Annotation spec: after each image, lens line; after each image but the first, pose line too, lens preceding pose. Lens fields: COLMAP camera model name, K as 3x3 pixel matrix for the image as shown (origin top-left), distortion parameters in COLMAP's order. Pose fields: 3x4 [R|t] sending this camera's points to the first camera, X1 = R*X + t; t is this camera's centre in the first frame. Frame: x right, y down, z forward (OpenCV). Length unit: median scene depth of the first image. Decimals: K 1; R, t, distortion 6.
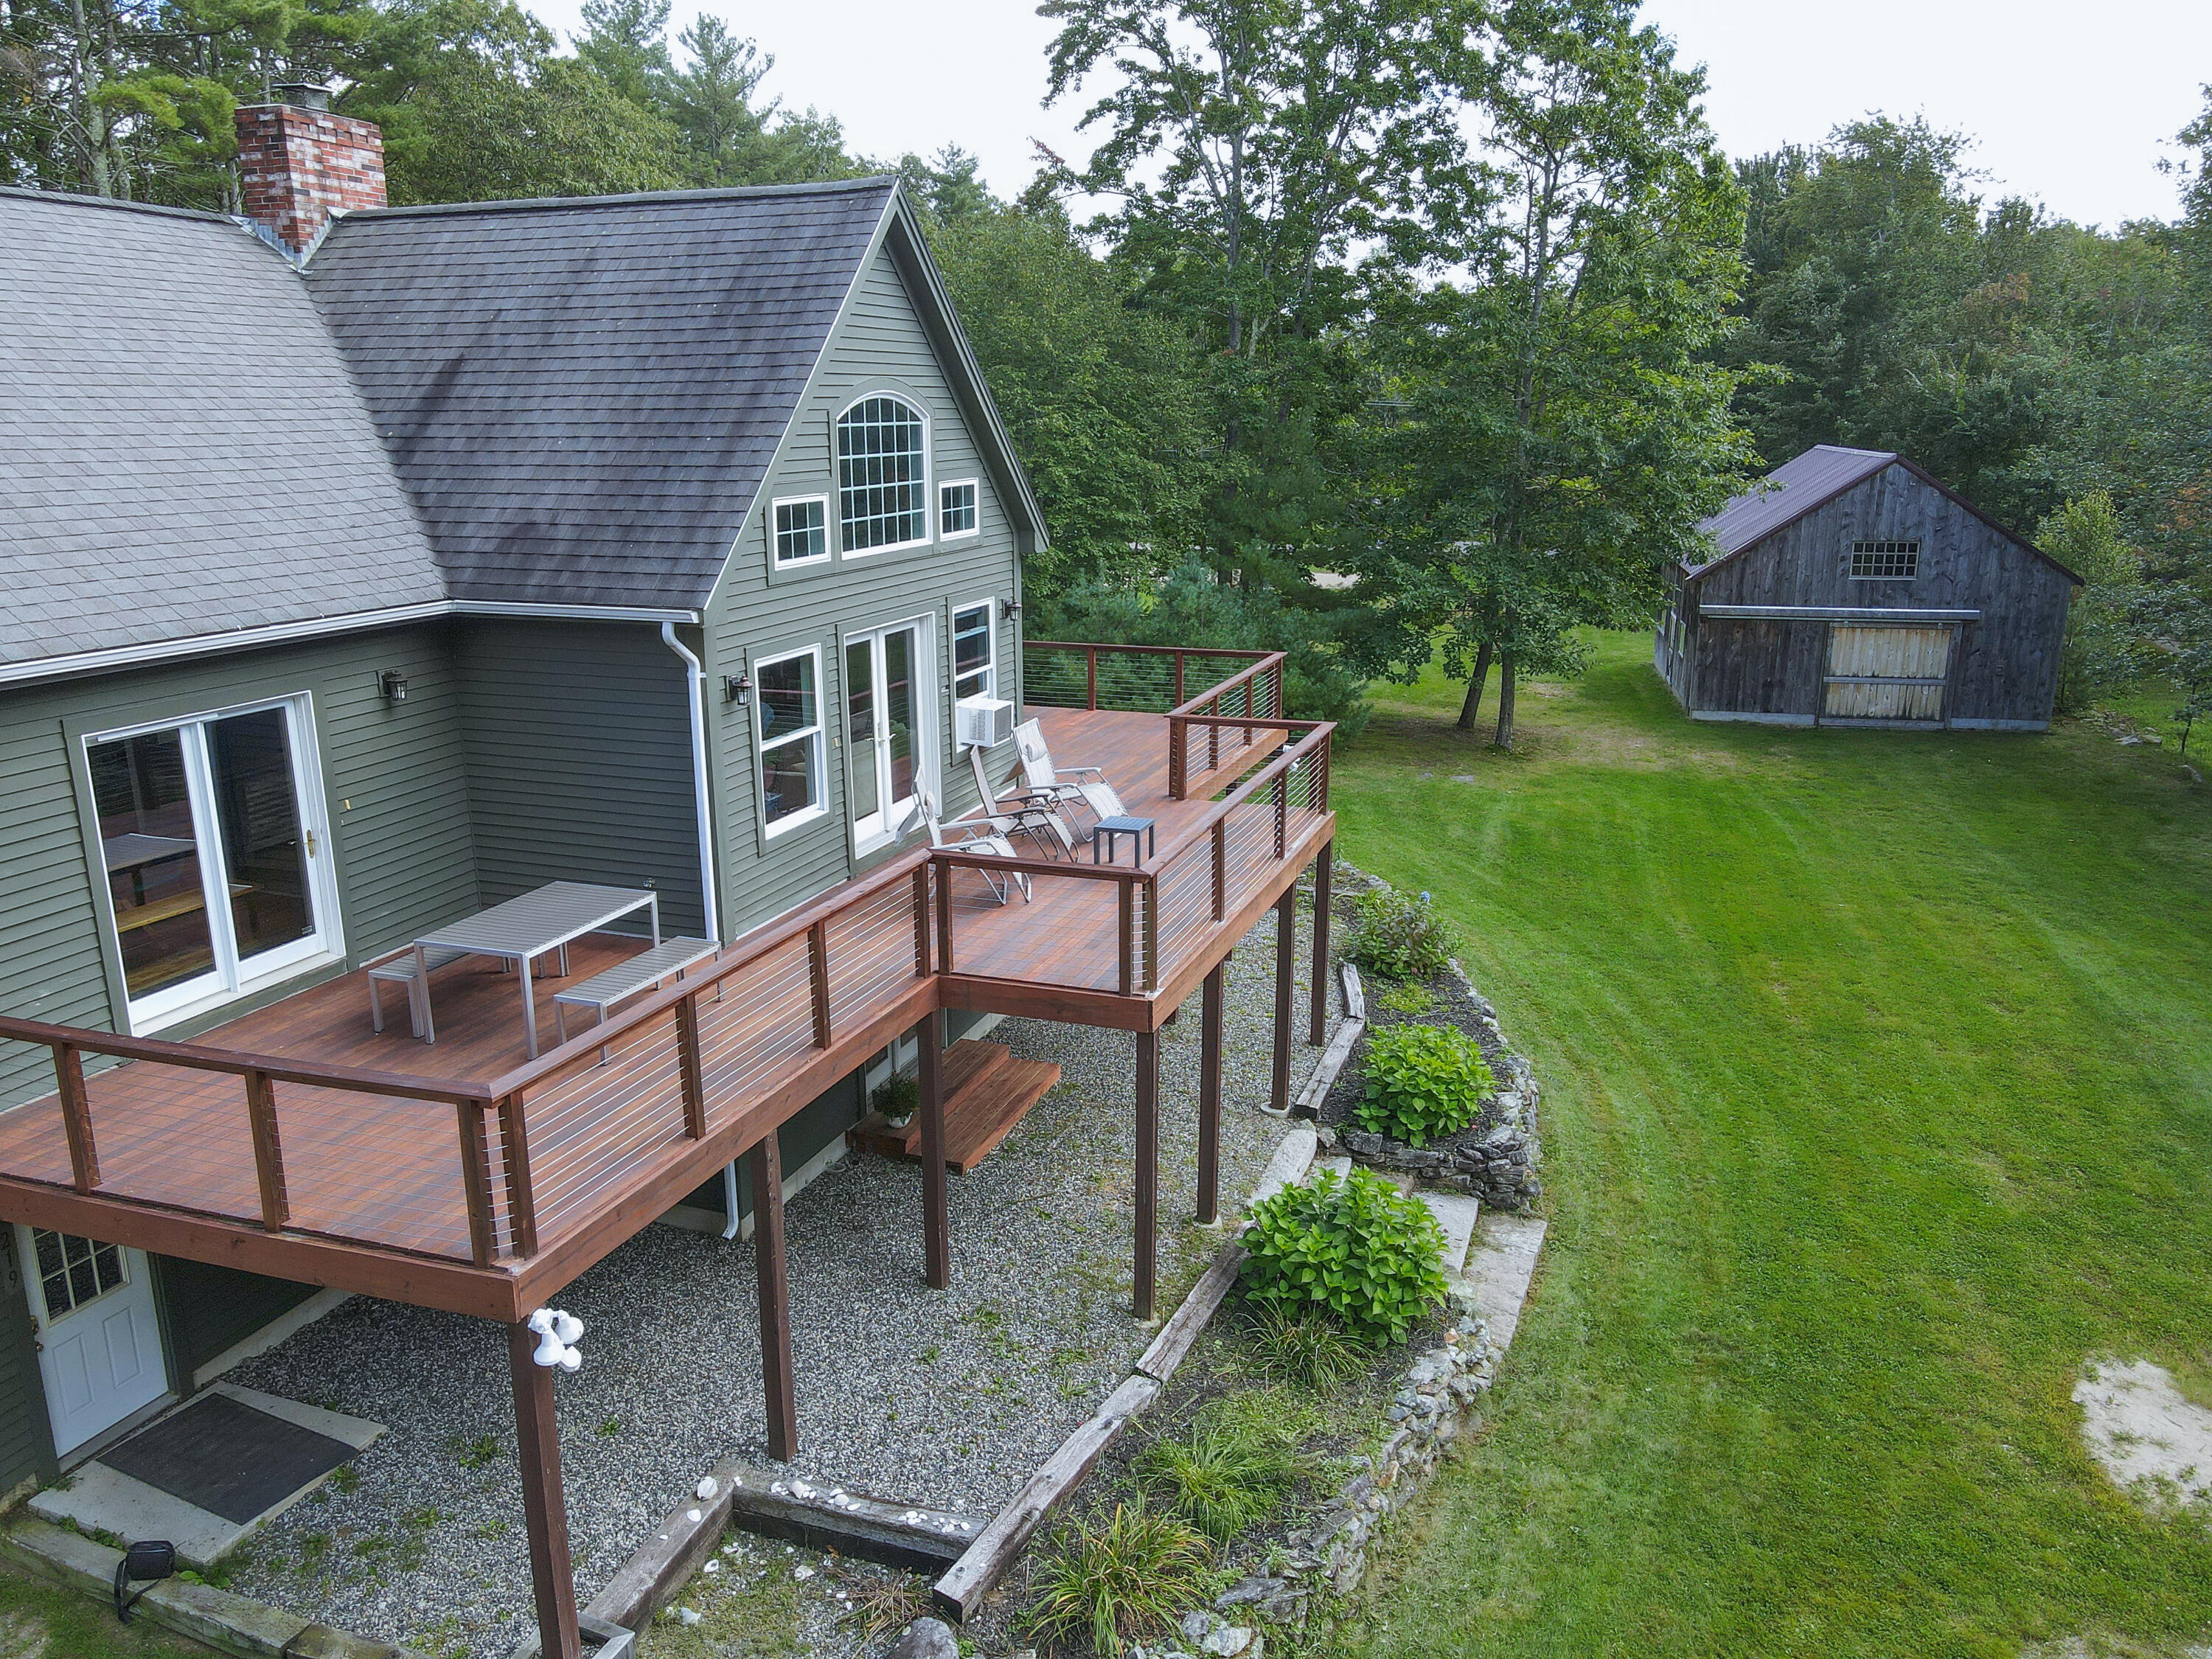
lens RADIAL K [[1563.5, 0, 1105.8], [0, 1563.5, 816.2], [0, 0, 1]] dist [-0.003769, 0.019204]
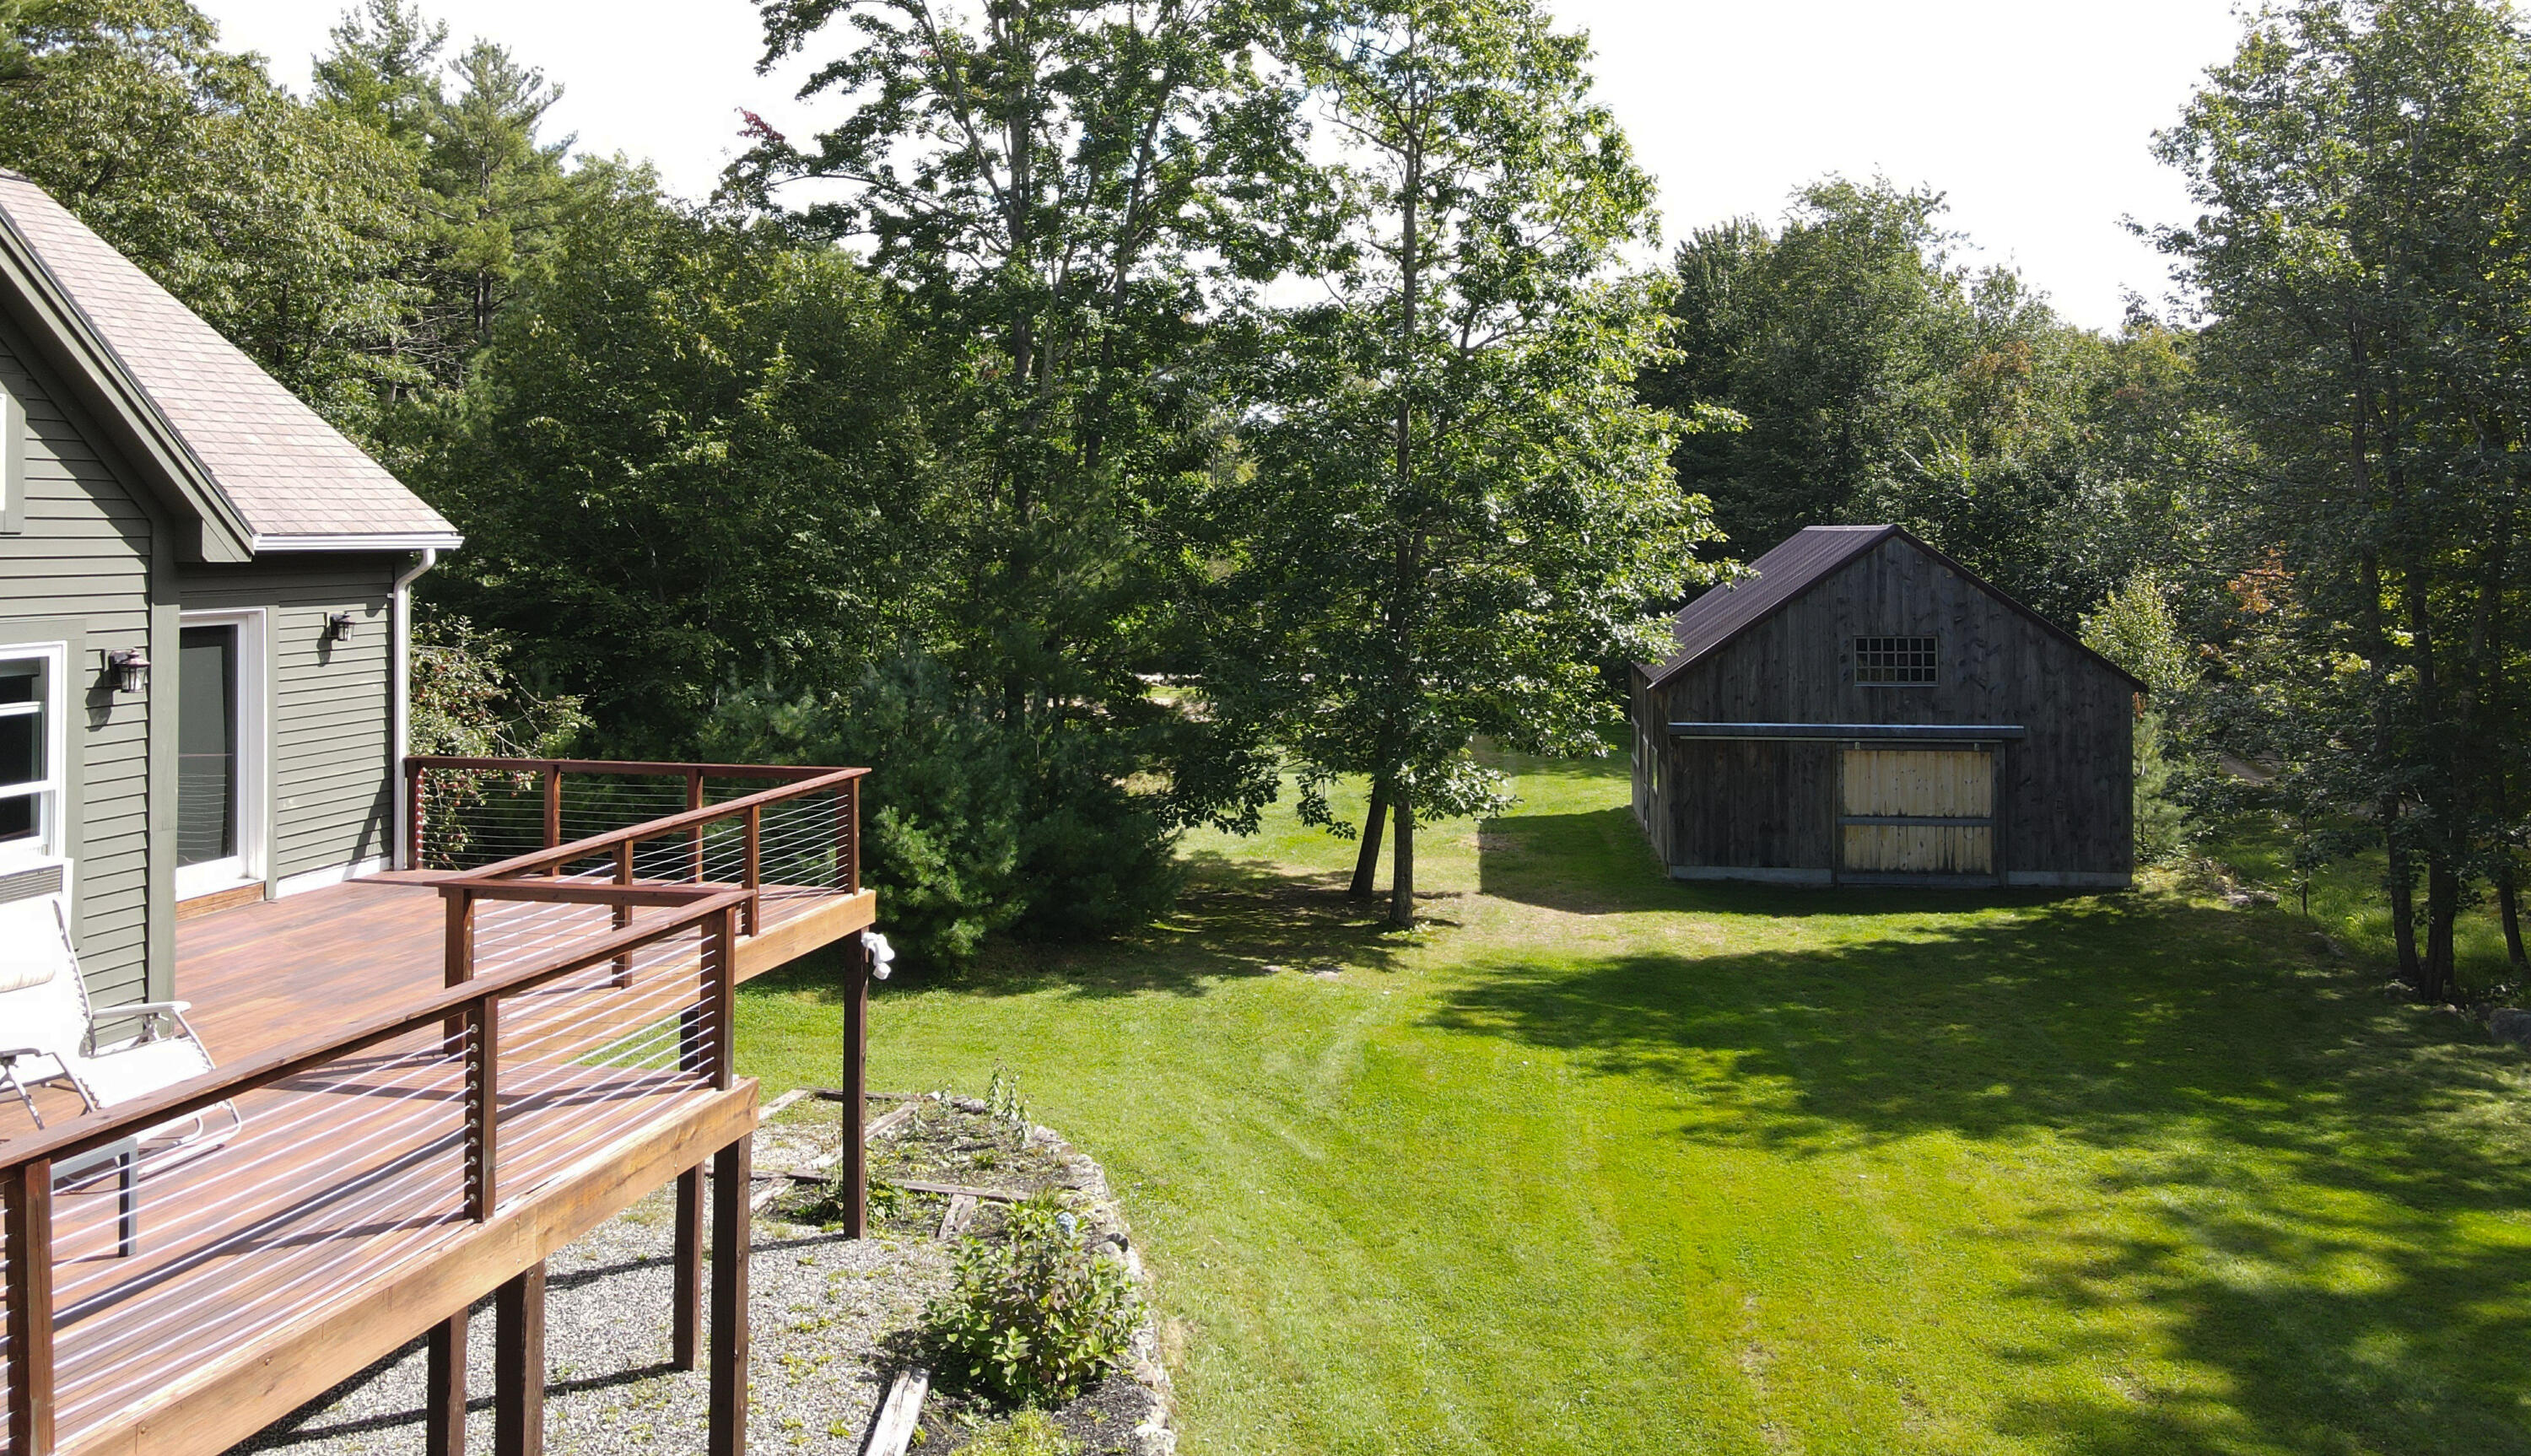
lens RADIAL K [[1703.6, 0, 1288.5], [0, 1703.6, 533.8], [0, 0, 1]] dist [-0.009938, -0.006815]
pose [[0.995895, 0.004378, 0.090408, 0.131035], [0.019616, 0.964651, -0.262800, -0.012385], [-0.088363, 0.263495, 0.960605, 0.219835]]
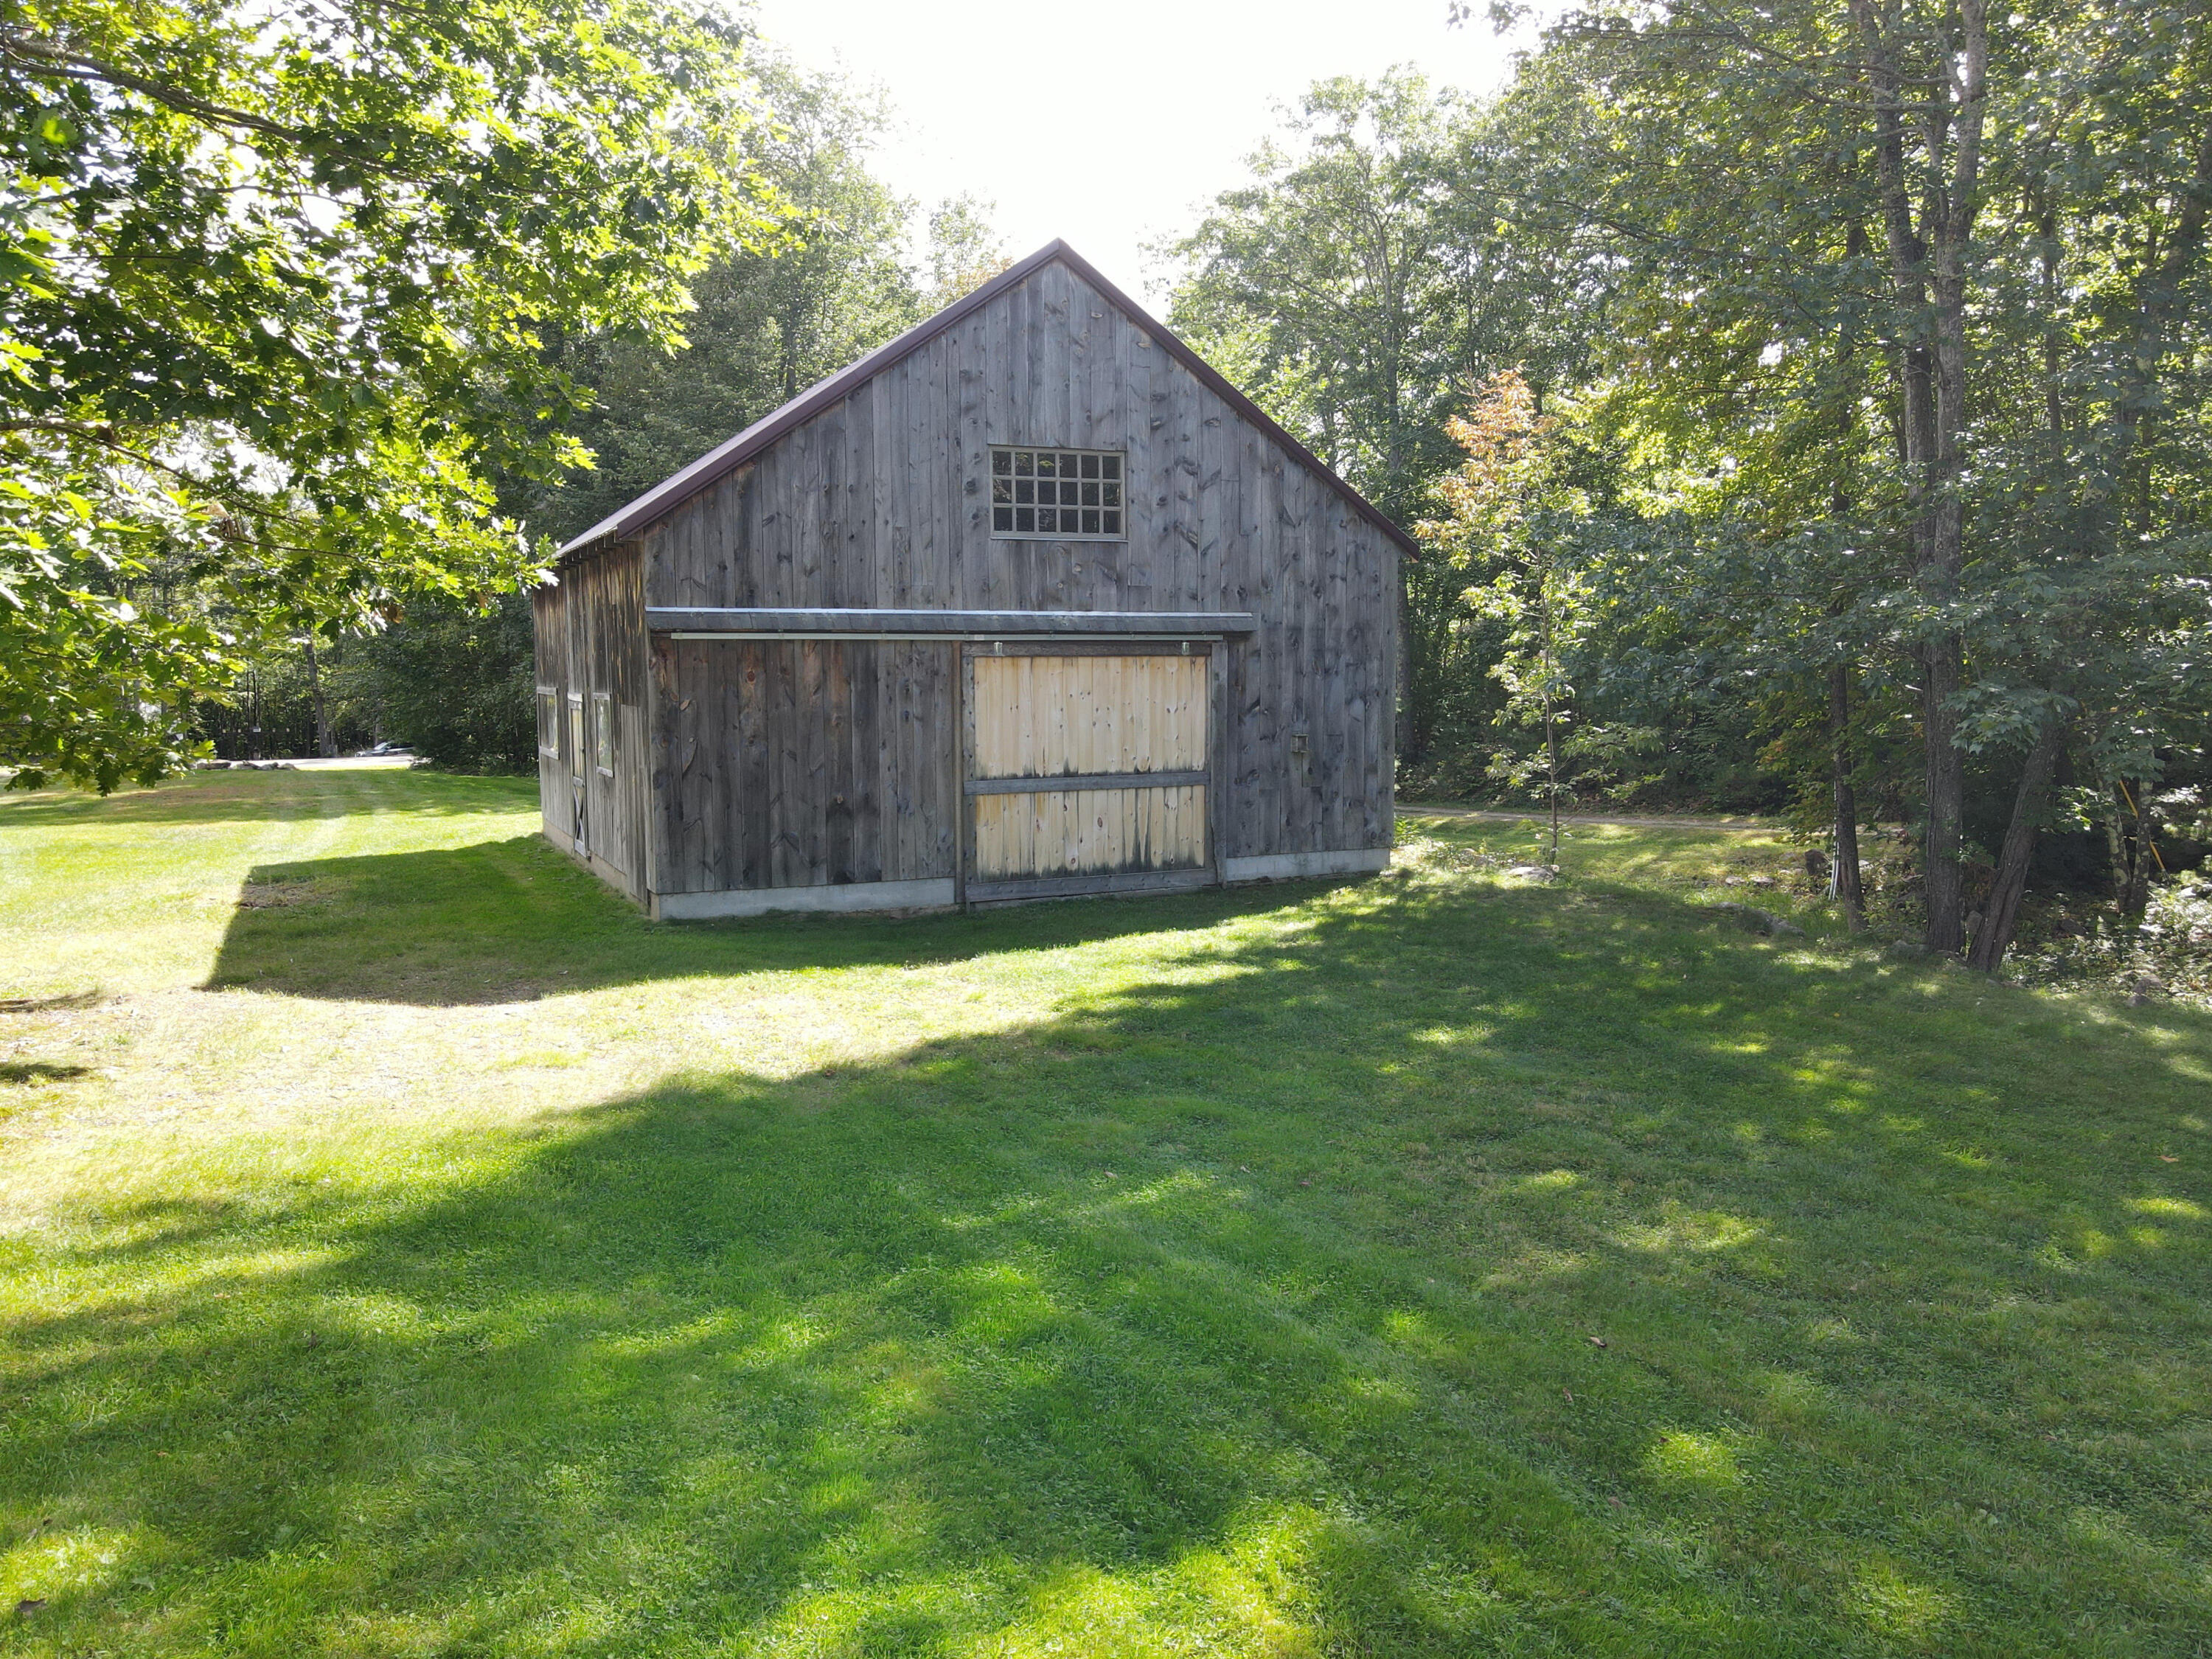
lens RADIAL K [[1563.5, 0, 1064.8], [0, 1563.5, 821.1], [0, 0, 1]] dist [-0.003769, 0.019204]
pose [[0.798669, -0.053280, 0.599407, 0.247489], [0.151061, 0.981929, -0.113997, -0.030902], [-0.582502, 0.181593, 0.792285, 0.691849]]
